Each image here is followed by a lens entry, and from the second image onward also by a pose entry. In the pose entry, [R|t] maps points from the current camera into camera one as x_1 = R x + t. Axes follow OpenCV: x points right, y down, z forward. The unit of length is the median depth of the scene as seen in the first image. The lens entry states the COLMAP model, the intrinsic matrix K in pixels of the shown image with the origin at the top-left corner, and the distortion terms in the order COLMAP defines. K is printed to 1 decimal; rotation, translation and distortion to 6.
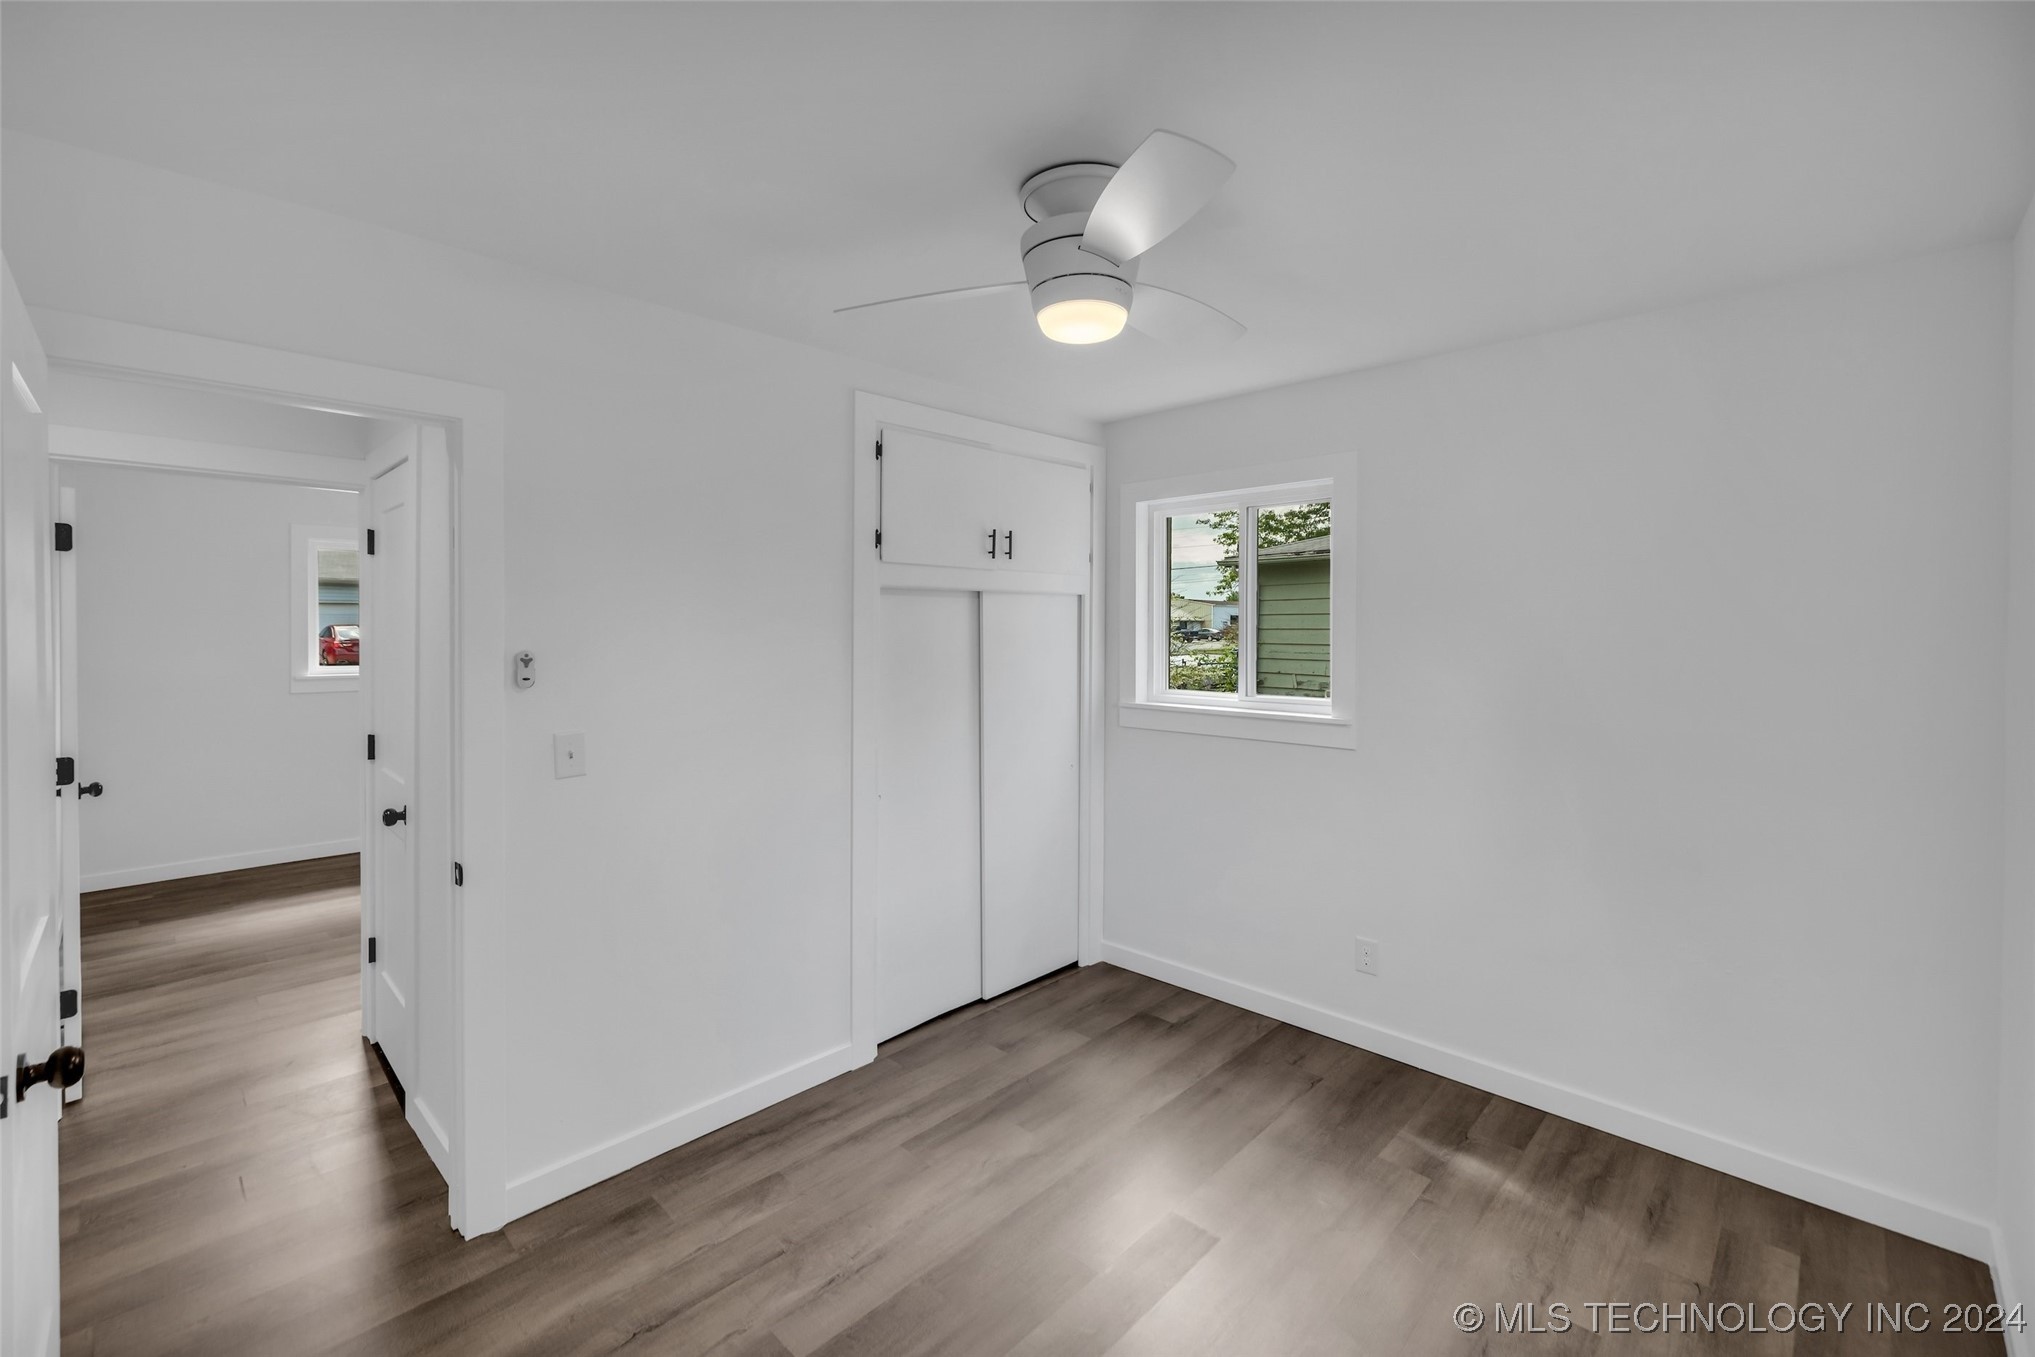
lens RADIAL K [[865.6, 0, 1025.5], [0, 865.6, 634.2], [0, 0, 1]] dist [0.000570, 0.000305]
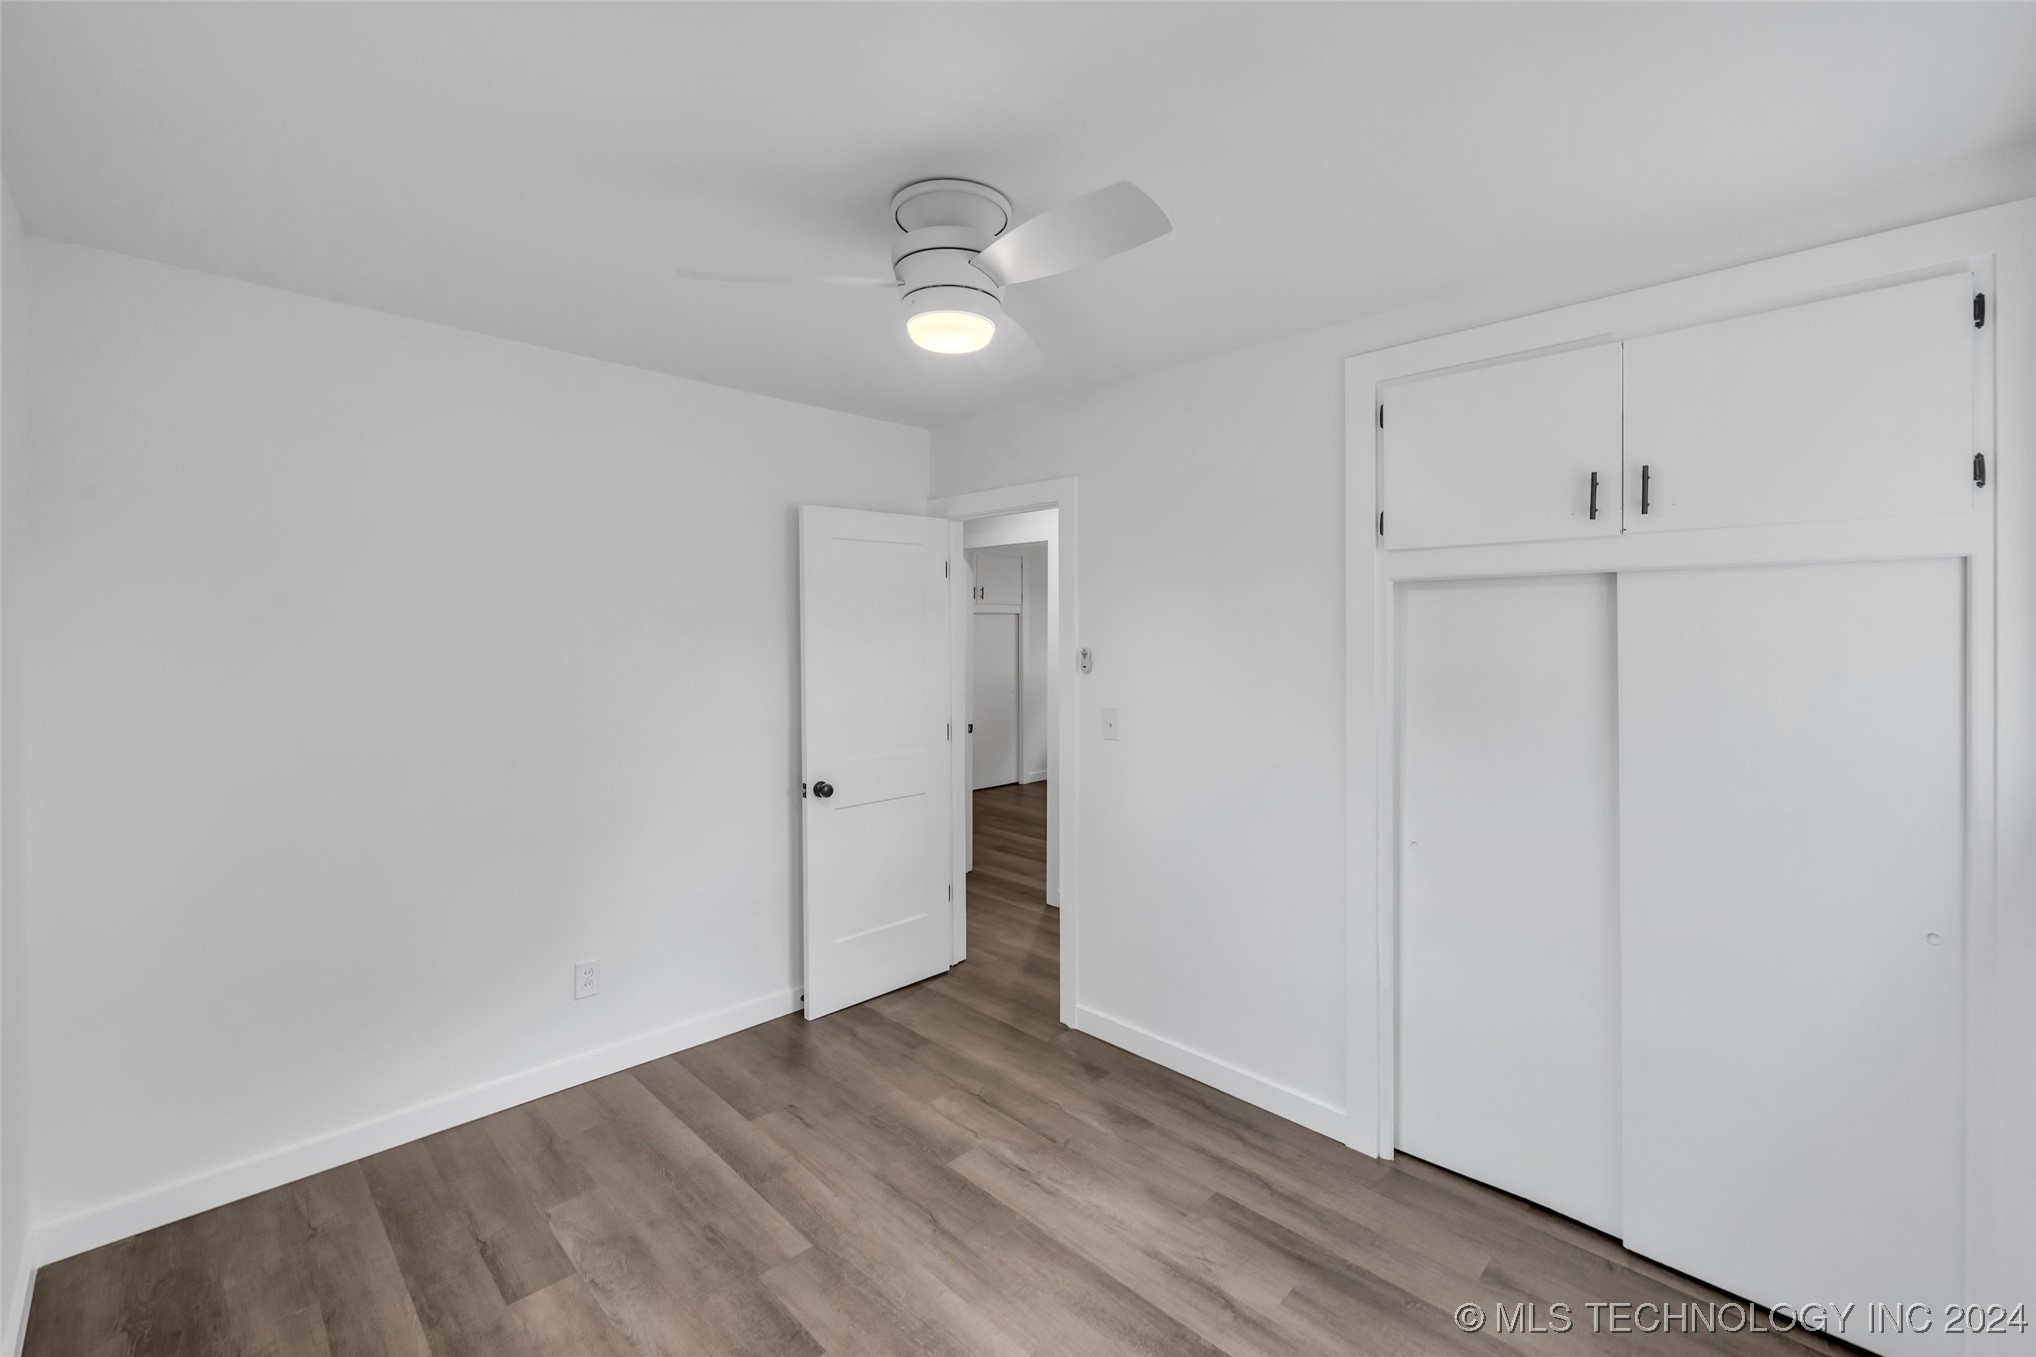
lens RADIAL K [[864.9, 0, 1007.7], [0, 864.9, 618.4], [0, 0, 1]] dist [0.000401, 0.000030]
pose [[-0.033323, -0.017553, -0.999290, 0.794116], [-0.008063, 0.999818, -0.017293, -0.002851], [0.999412, 0.007481, -0.033459, 0.804868]]
